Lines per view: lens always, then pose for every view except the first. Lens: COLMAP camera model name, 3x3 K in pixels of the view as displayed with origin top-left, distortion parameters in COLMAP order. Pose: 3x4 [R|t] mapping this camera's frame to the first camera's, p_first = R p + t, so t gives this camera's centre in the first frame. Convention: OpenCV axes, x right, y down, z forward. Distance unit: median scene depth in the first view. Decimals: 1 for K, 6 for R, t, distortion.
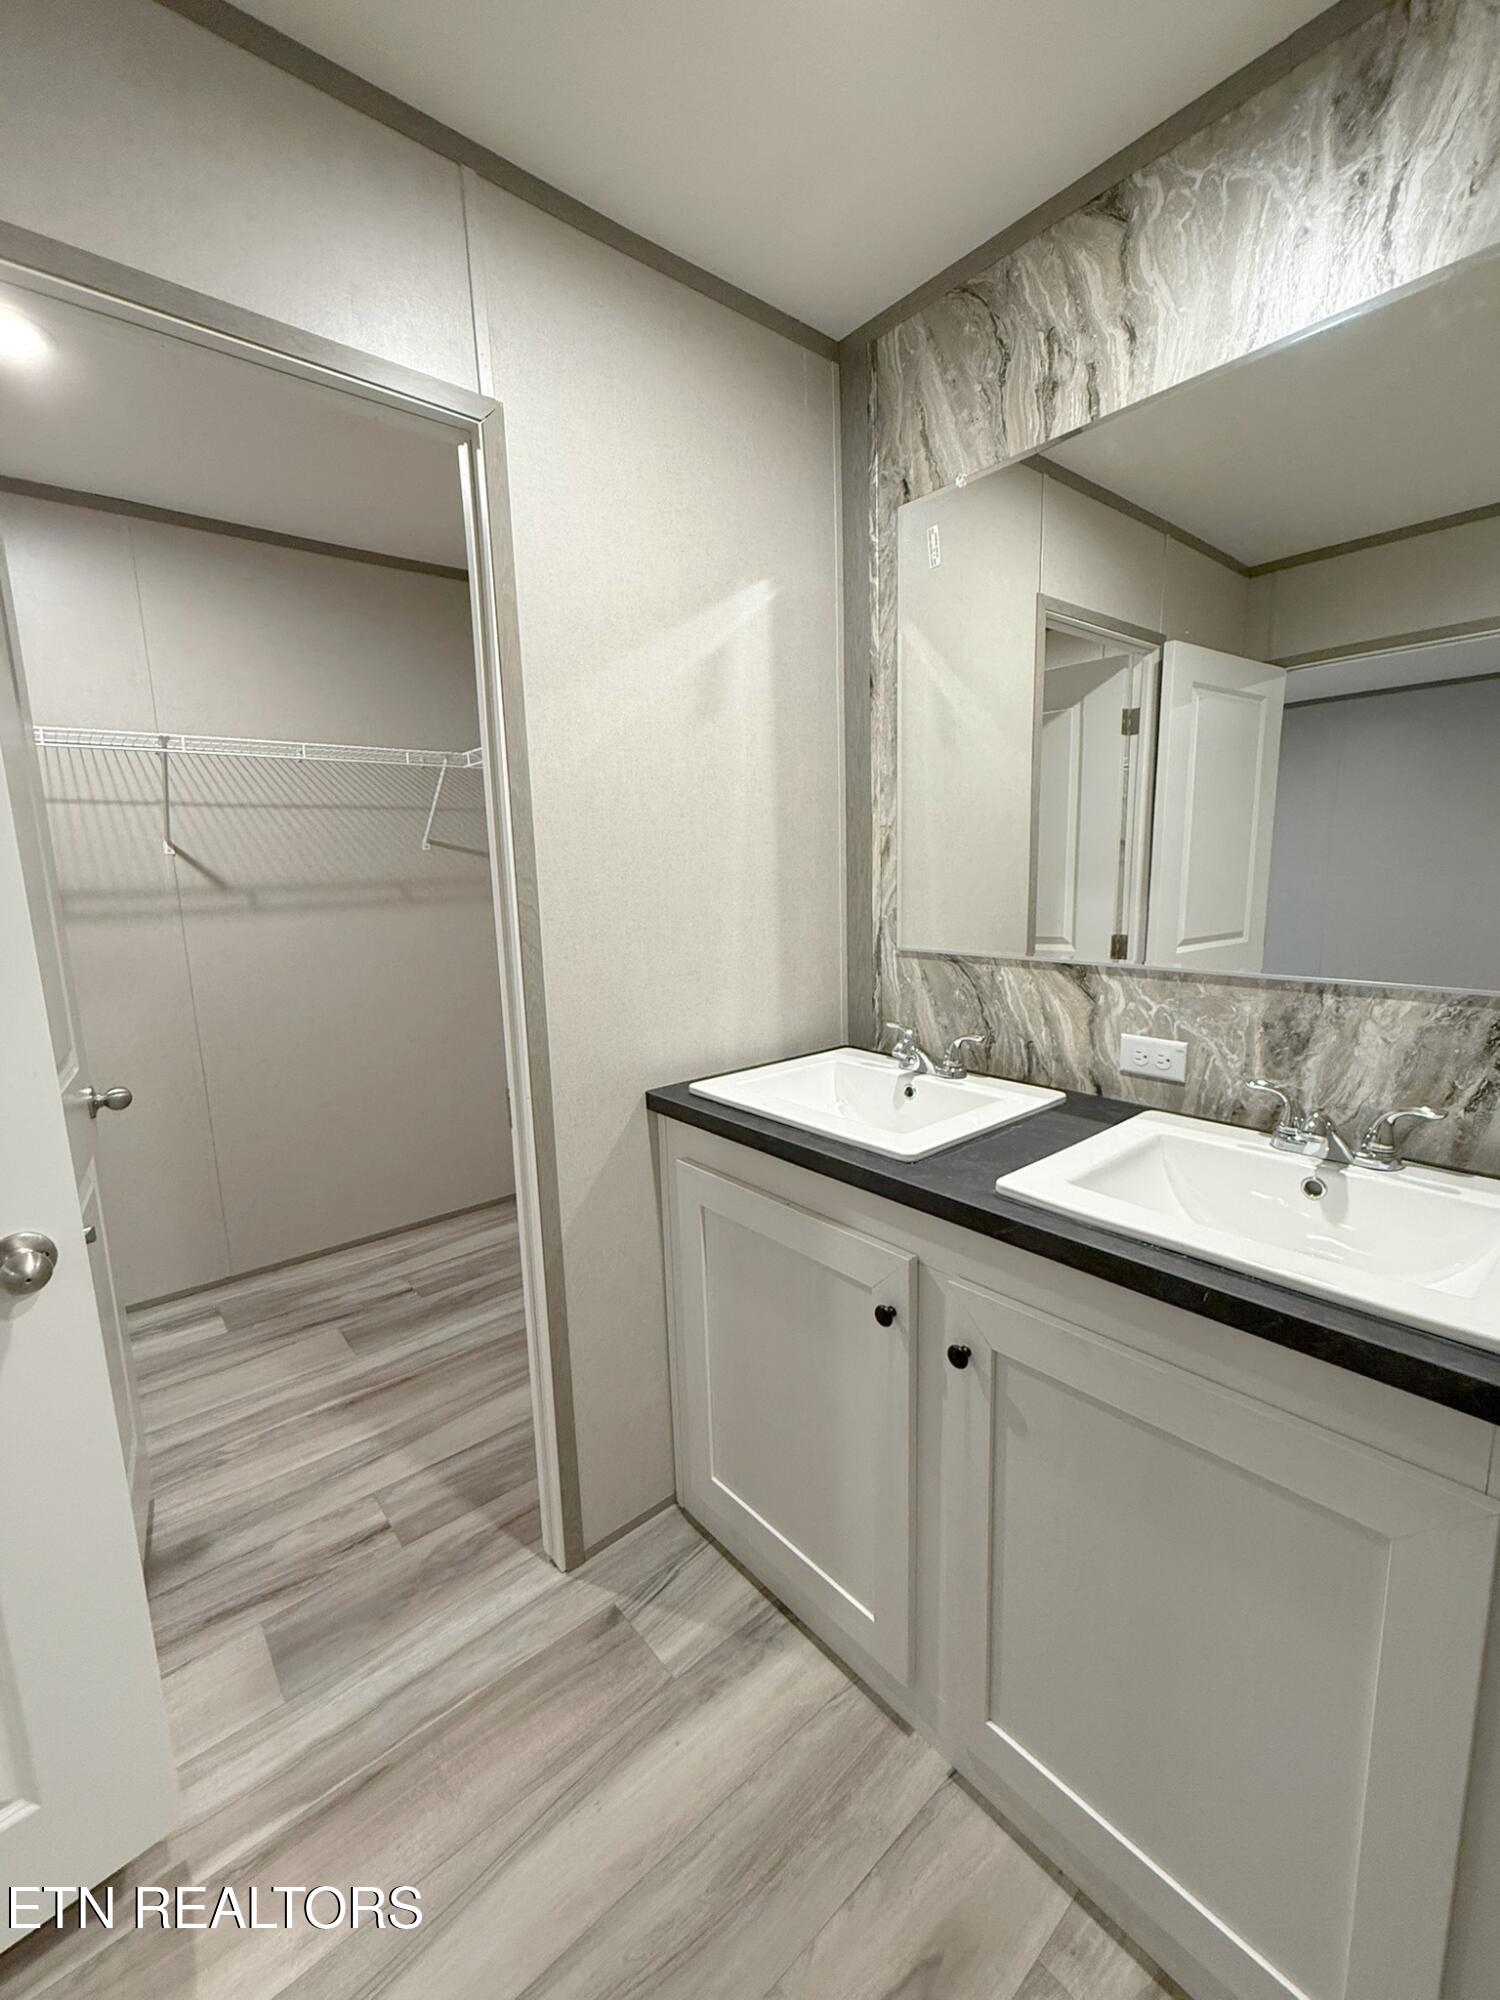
lens RADIAL K [[823.3, 0, 752.3], [0, 823.3, 1000.2], [0, 0, 1]] dist [-0.000896, 0.000240]
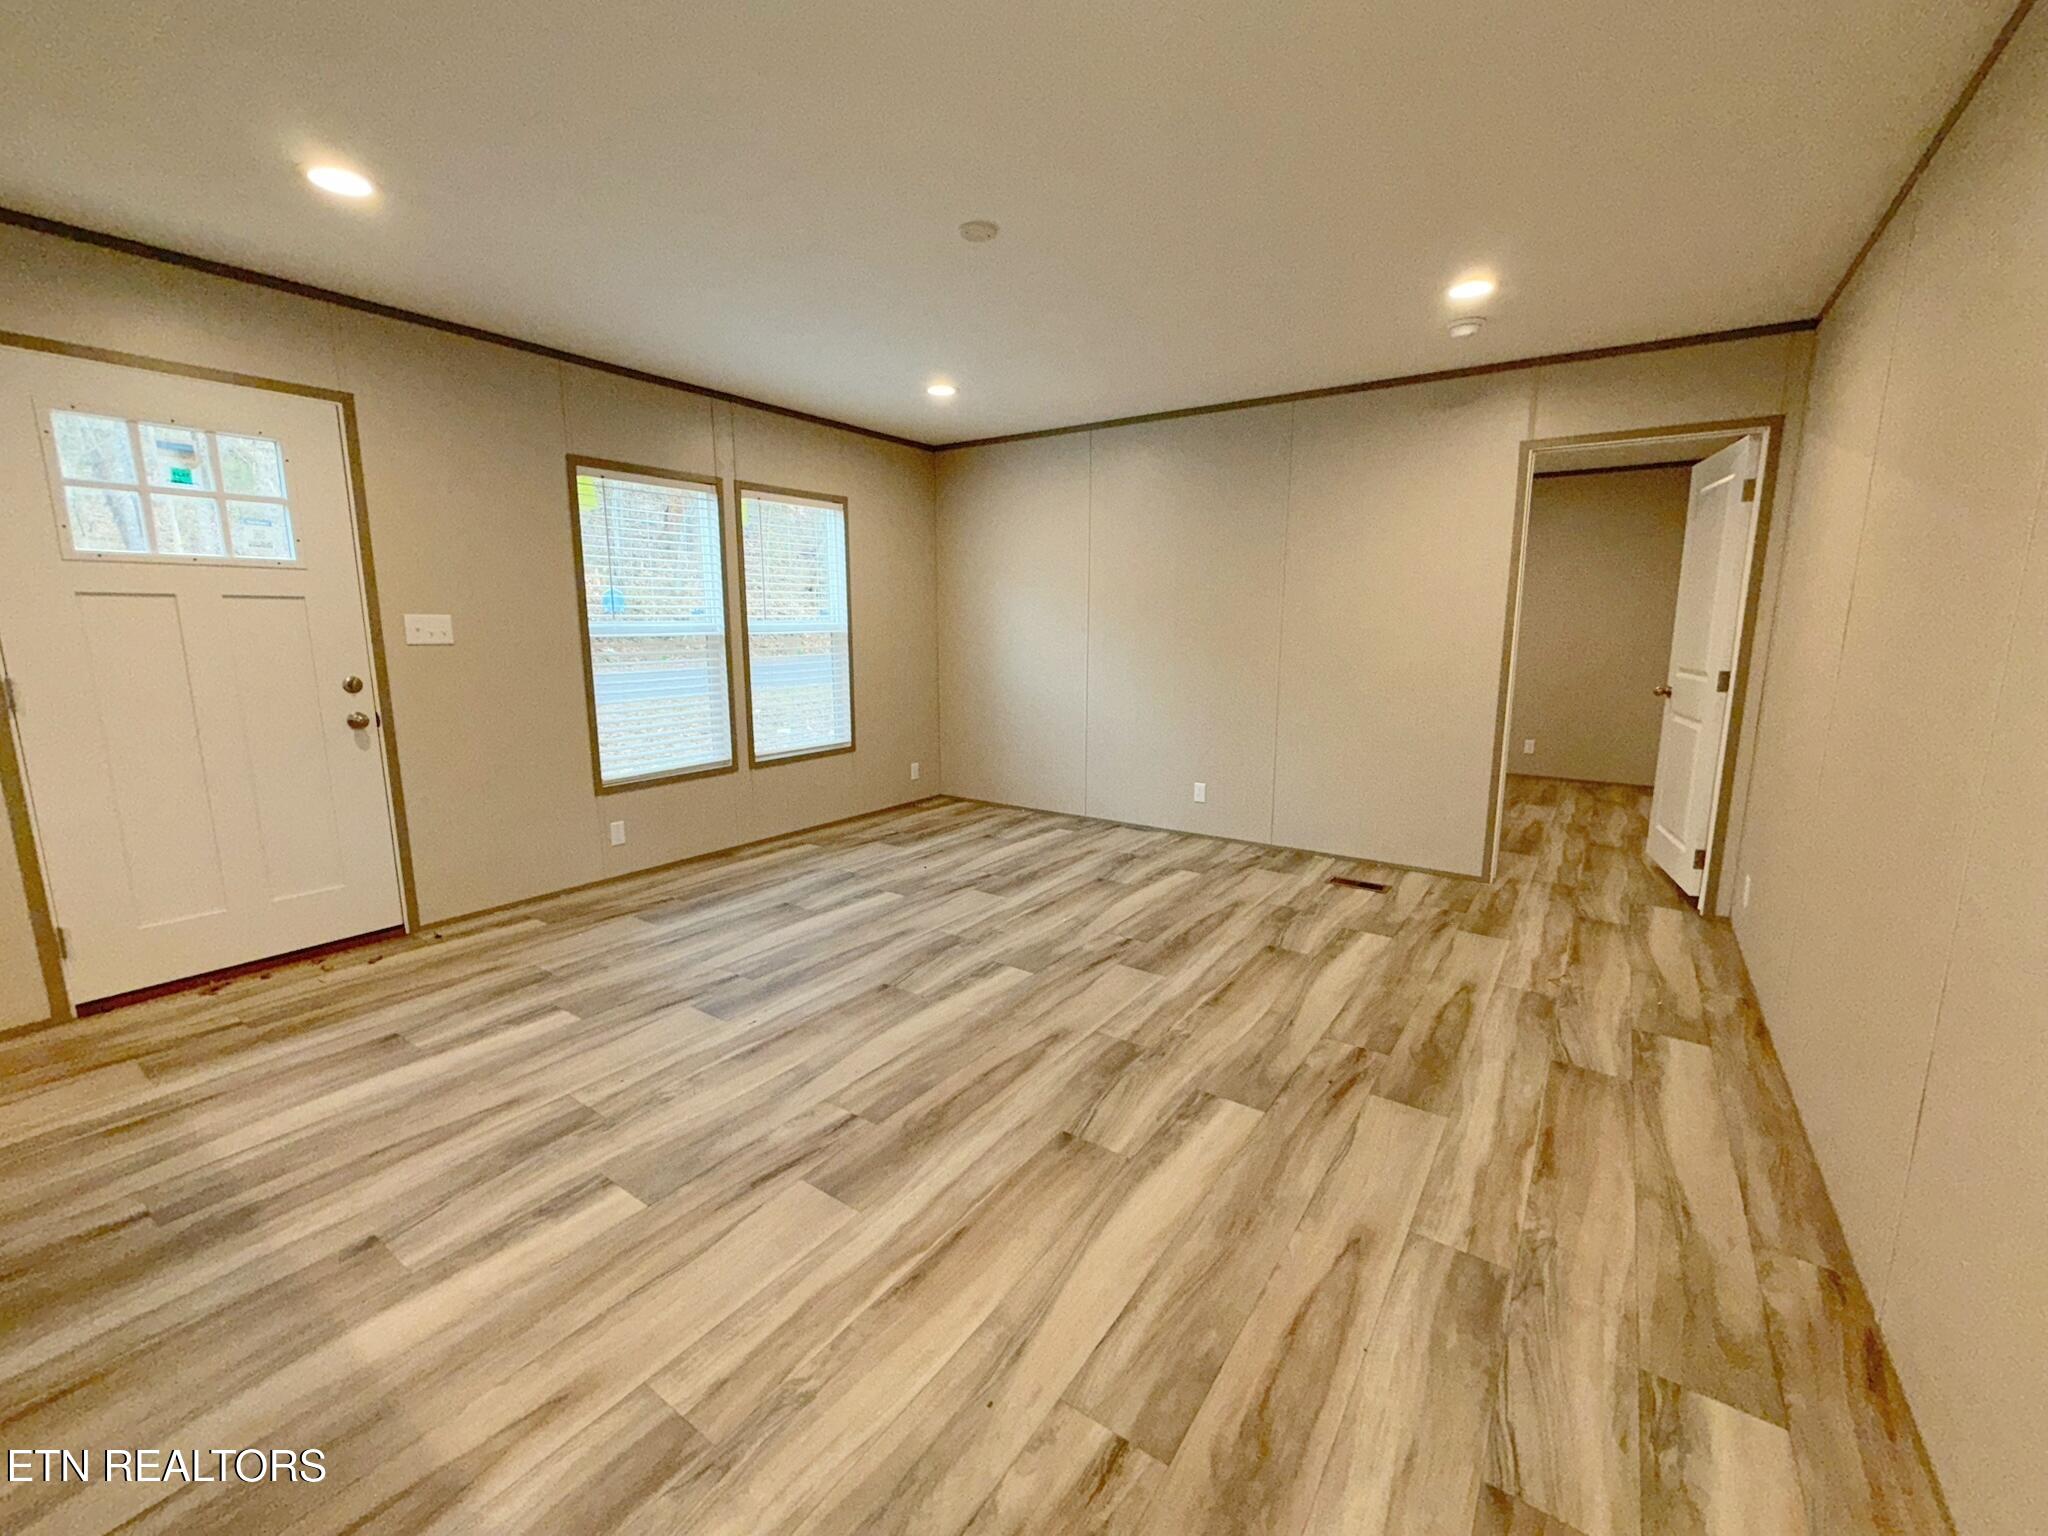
lens RADIAL K [[843.0, 0, 1021.5], [0, 843.0, 746.2], [0, 0, 1]] dist [-0.000896, 0.000240]
pose [[0.968051, -0.012389, 0.250446, -0.592386], [0.015674, 0.999815, -0.011124, 0.114892], [-0.250261, 0.014694, 0.968067, -0.352144]]
